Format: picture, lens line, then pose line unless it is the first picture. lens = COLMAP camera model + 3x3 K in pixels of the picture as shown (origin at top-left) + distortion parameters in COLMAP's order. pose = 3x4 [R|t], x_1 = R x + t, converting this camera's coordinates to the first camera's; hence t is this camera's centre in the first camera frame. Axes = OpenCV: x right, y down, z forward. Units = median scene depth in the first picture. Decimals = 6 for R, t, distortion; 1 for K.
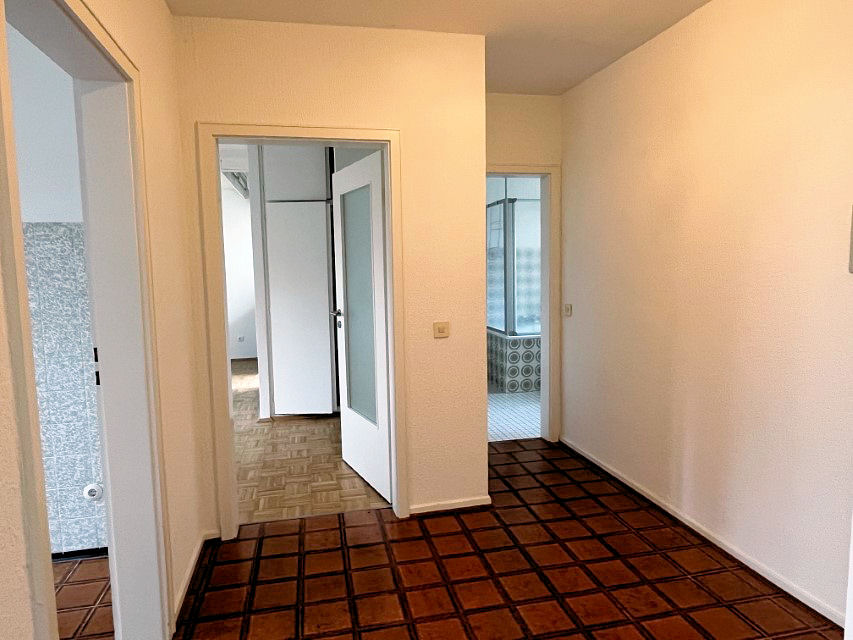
lens RADIAL K [[547.8, 0, 426.5], [0, 547.8, 320.8], [0, 0, 1]] dist [-0.003316, -0.002093]
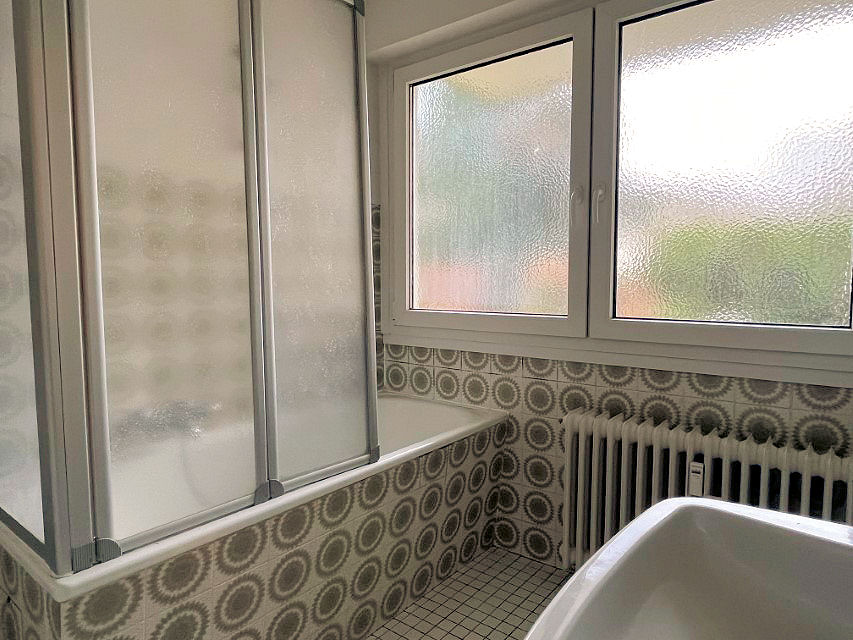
lens RADIAL K [[547.8, 0, 425.2], [0, 547.8, 319.1], [0, 0, 1]] dist [-0.003316, -0.002093]
pose [[0.779664, -0.035152, 0.625211, 0.129084], [0.042635, 0.999086, 0.003005, -0.054438], [-0.624745, 0.024313, 0.780450, 0.759290]]
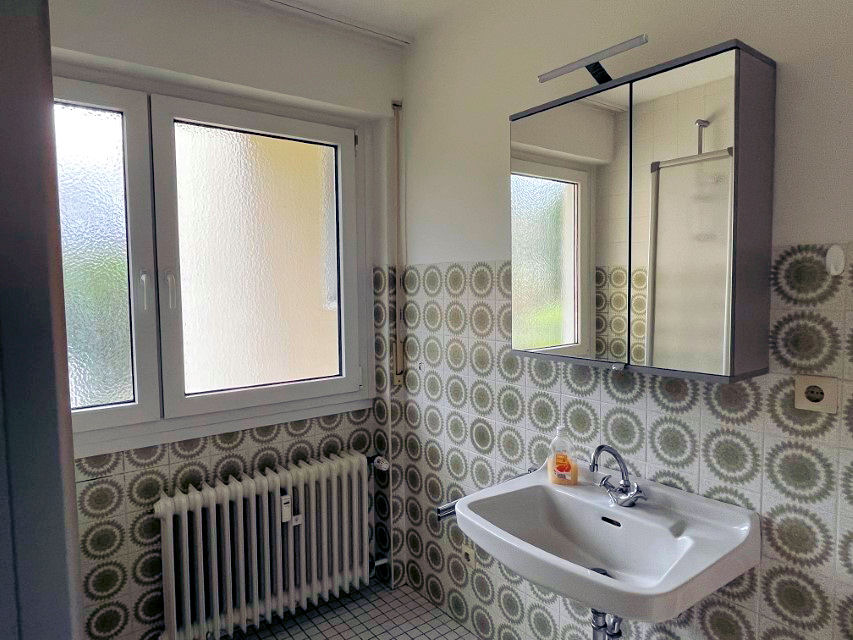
lens RADIAL K [[547.8, 0, 425.4], [0, 547.8, 320.8], [0, 0, 1]] dist [-0.003316, -0.002093]
pose [[-0.425788, -0.029800, 0.904332, -0.051881], [0.095686, 0.992370, 0.077753, -0.173577], [-0.899749, 0.119638, -0.419688, 1.179297]]
